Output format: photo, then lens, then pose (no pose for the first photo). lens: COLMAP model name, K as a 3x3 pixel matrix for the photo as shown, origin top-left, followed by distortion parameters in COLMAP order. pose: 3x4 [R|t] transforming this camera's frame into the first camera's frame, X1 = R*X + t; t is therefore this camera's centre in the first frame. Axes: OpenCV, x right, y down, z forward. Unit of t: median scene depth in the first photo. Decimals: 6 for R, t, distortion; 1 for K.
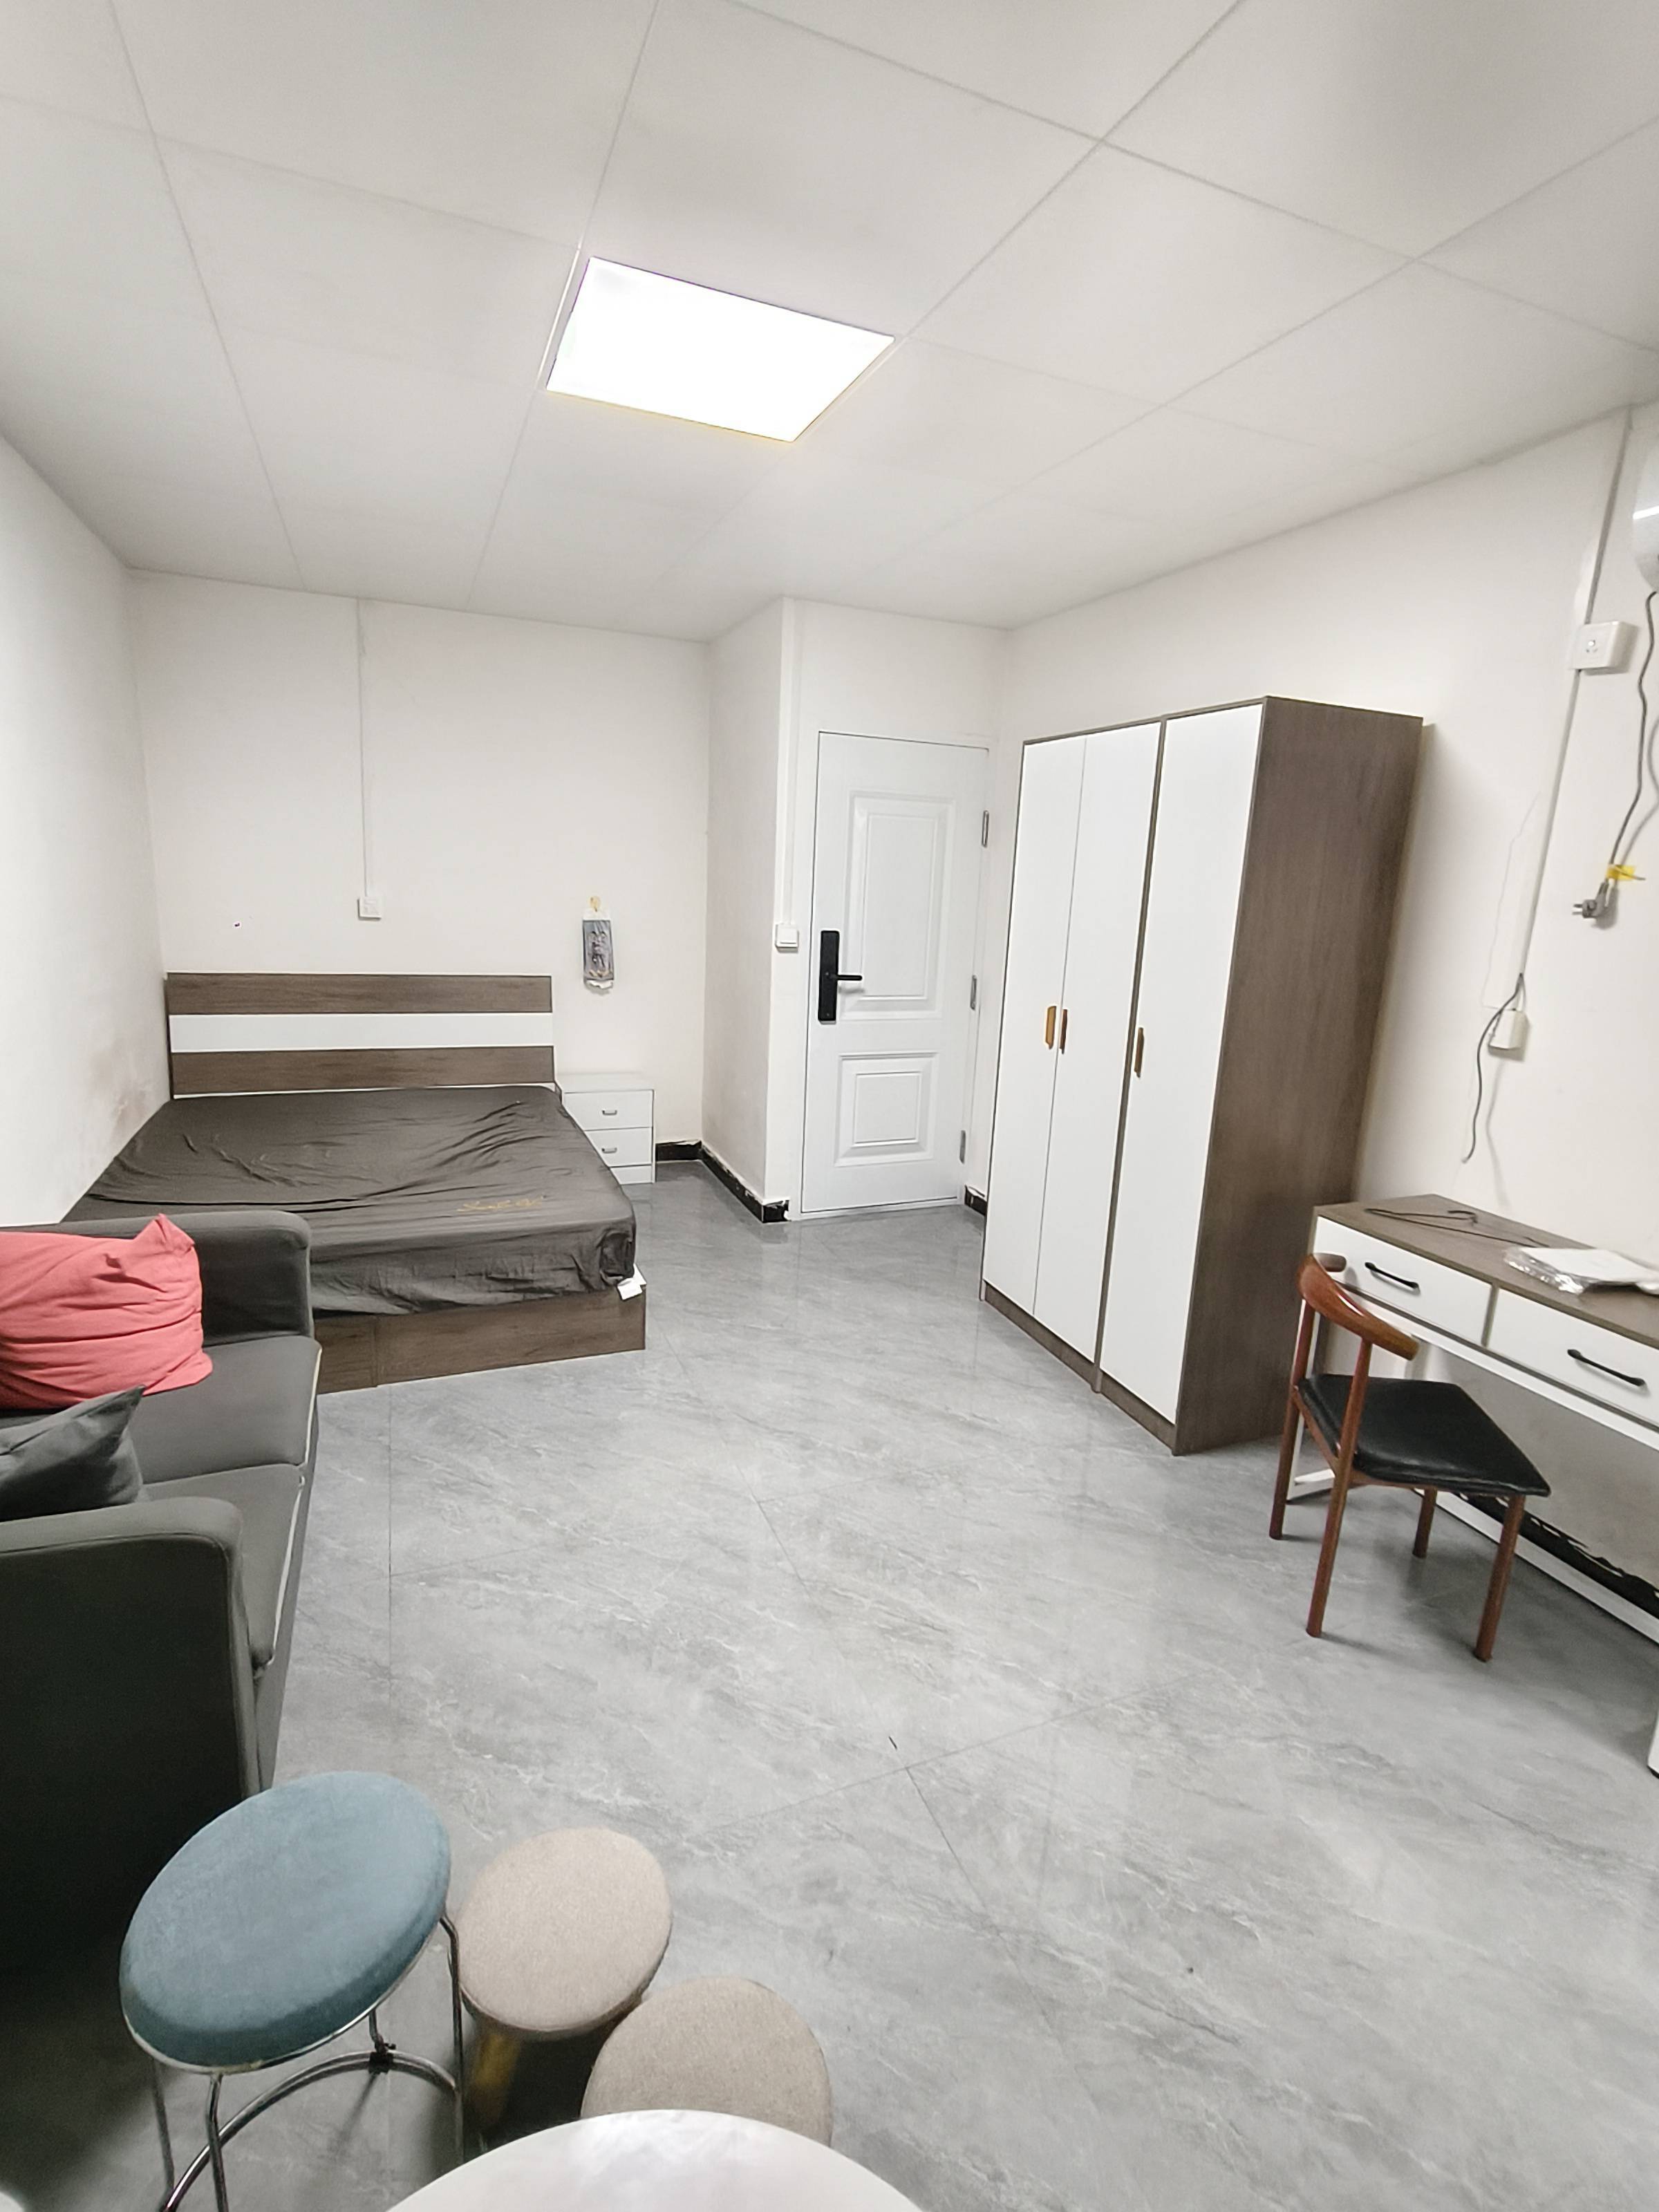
lens RADIAL K [[1044.6, 0, 847.8], [0, 1044.6, 1111.7], [0, 0, 1]] dist [-0.001374, -0.002169]
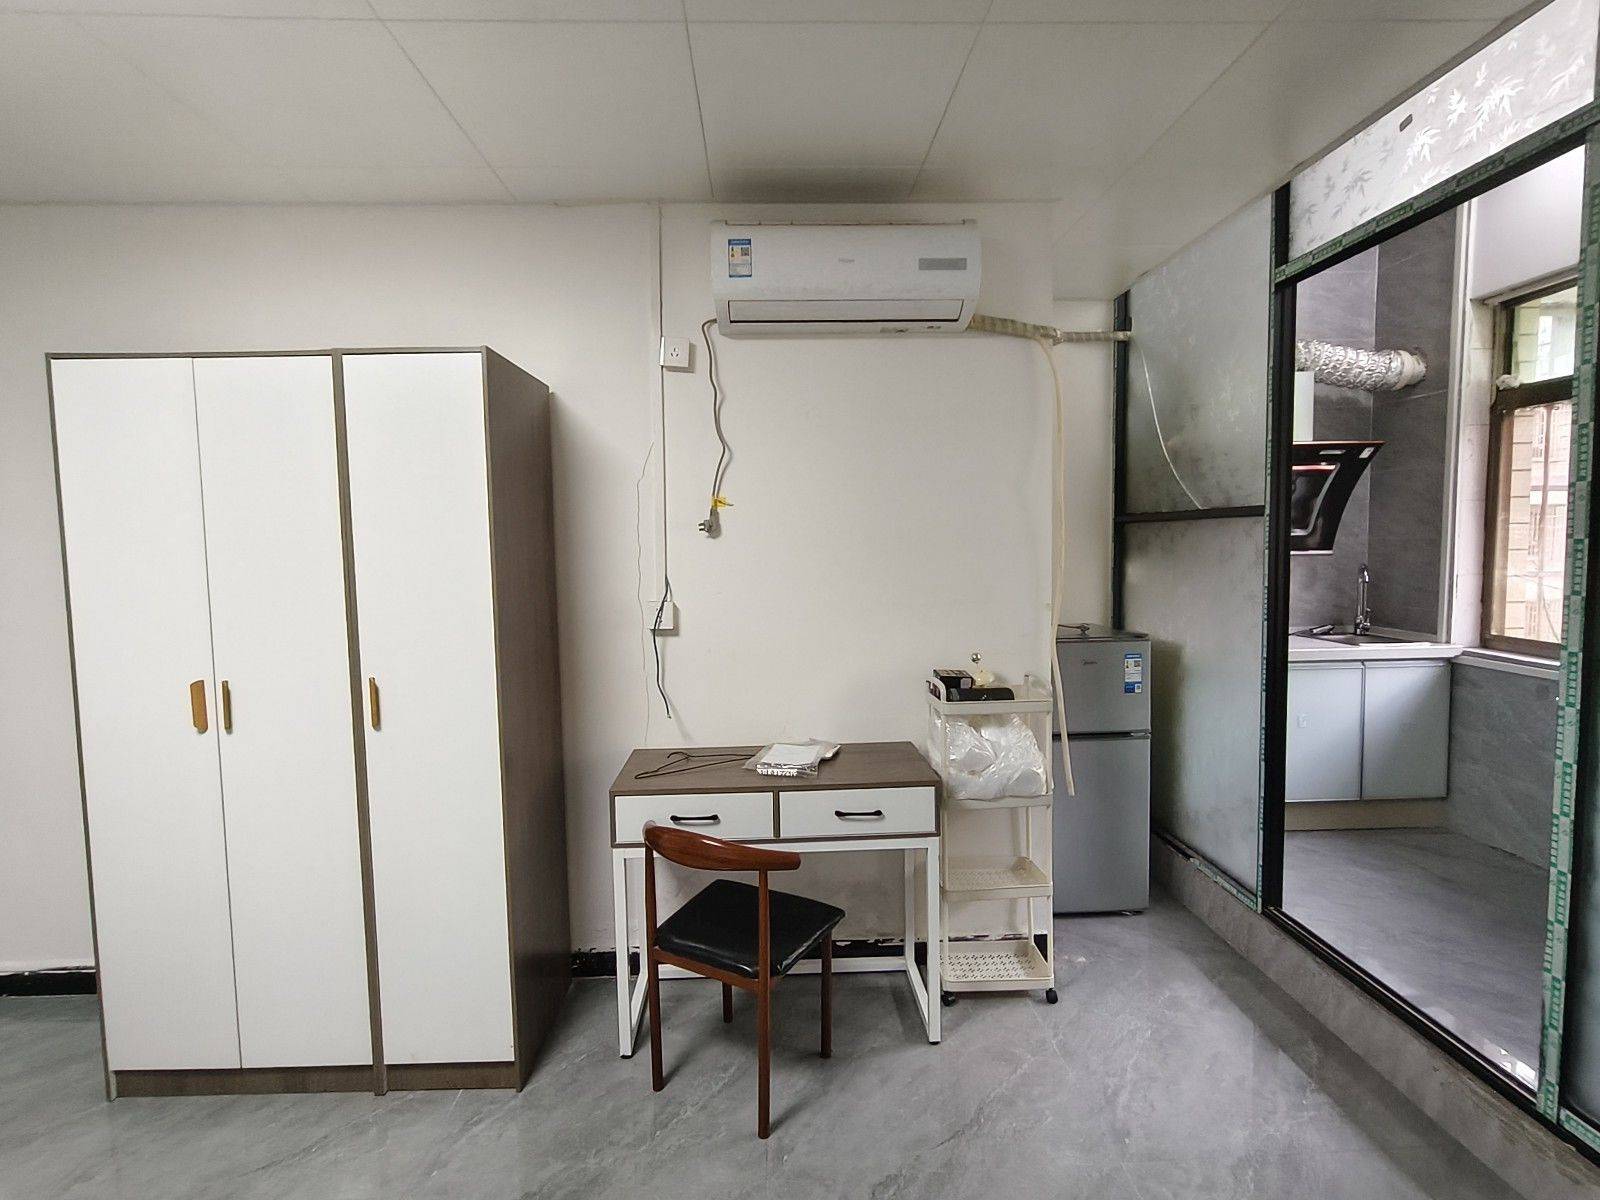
lens RADIAL K [[755.6, 0, 802.7], [0, 755.6, 591.3], [0, 0, 1]] dist [-0.001374, -0.002169]
pose [[0.352884, -0.118533, 0.928129, -0.209172], [0.242421, 0.969654, 0.031665, -0.090189], [-0.903717, 0.213824, 0.370911, 0.425417]]
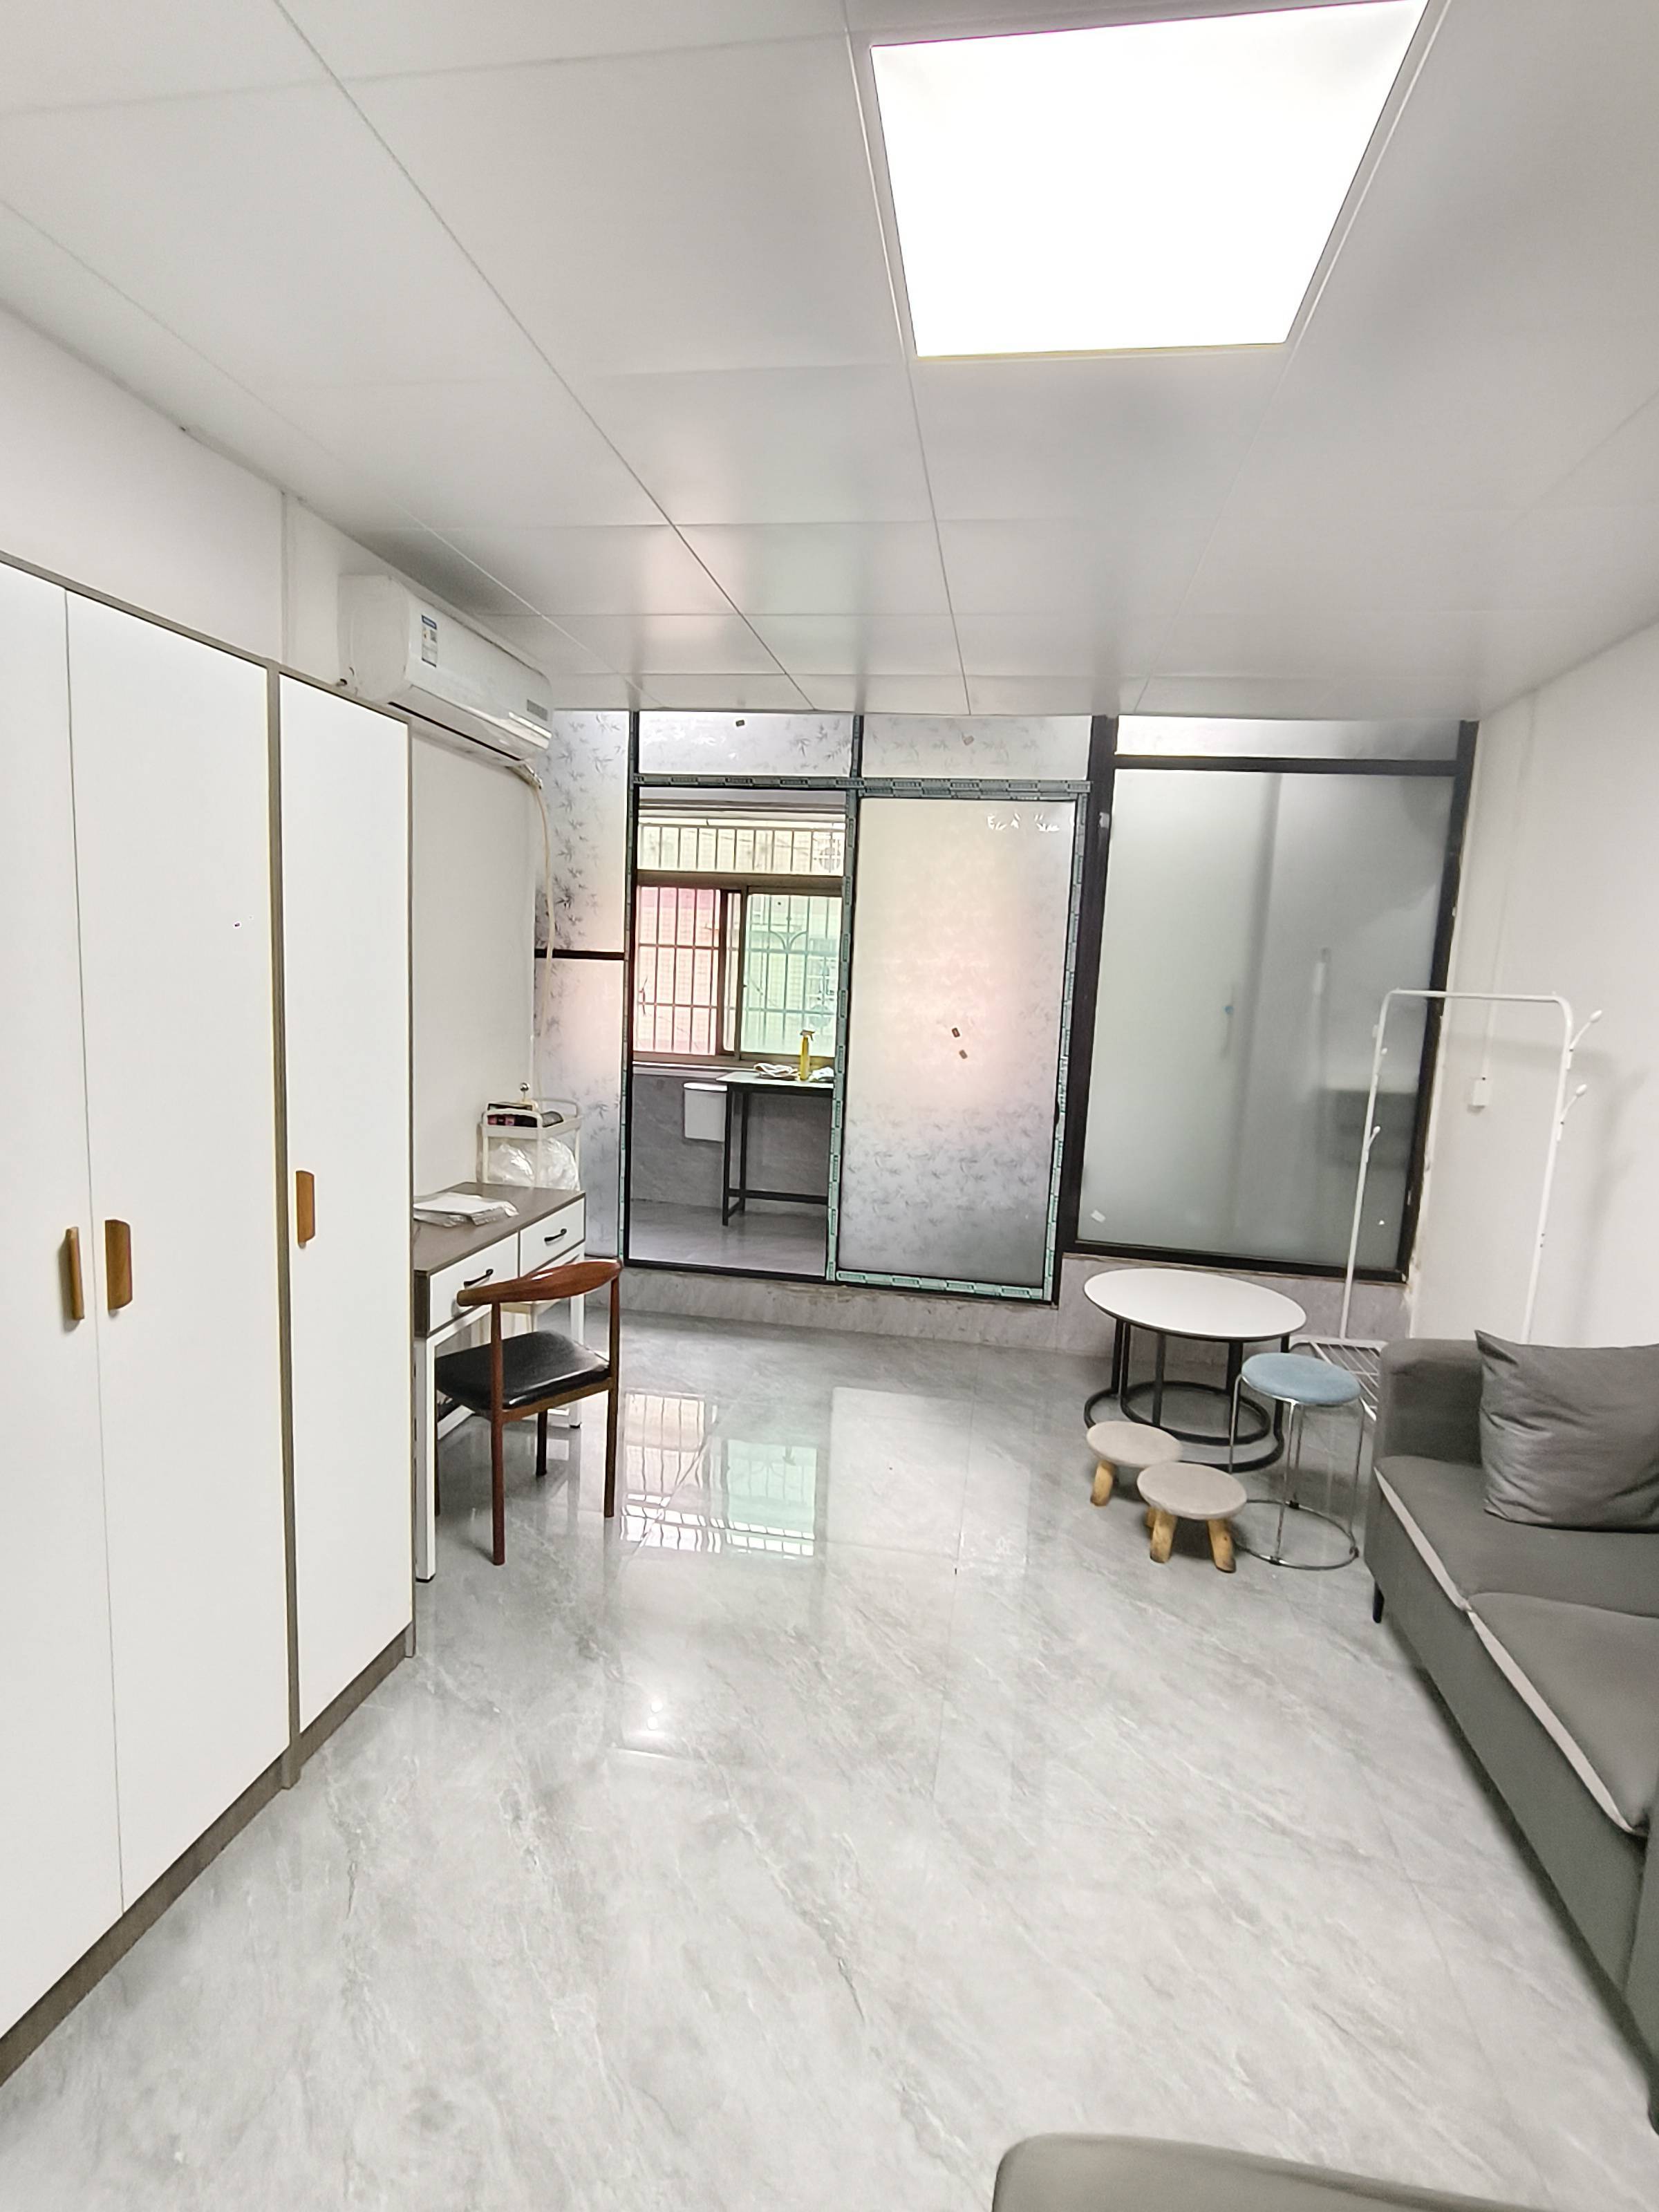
lens RADIAL K [[1044.6, 0, 845.8], [0, 1044.6, 1106.9], [0, 0, 1]] dist [-0.001374, -0.002169]
pose [[-0.842728, -0.154420, 0.515717, -0.329371], [0.033681, 0.940976, 0.336792, -0.338867], [-0.537285, 0.301194, -0.787786, 1.410110]]
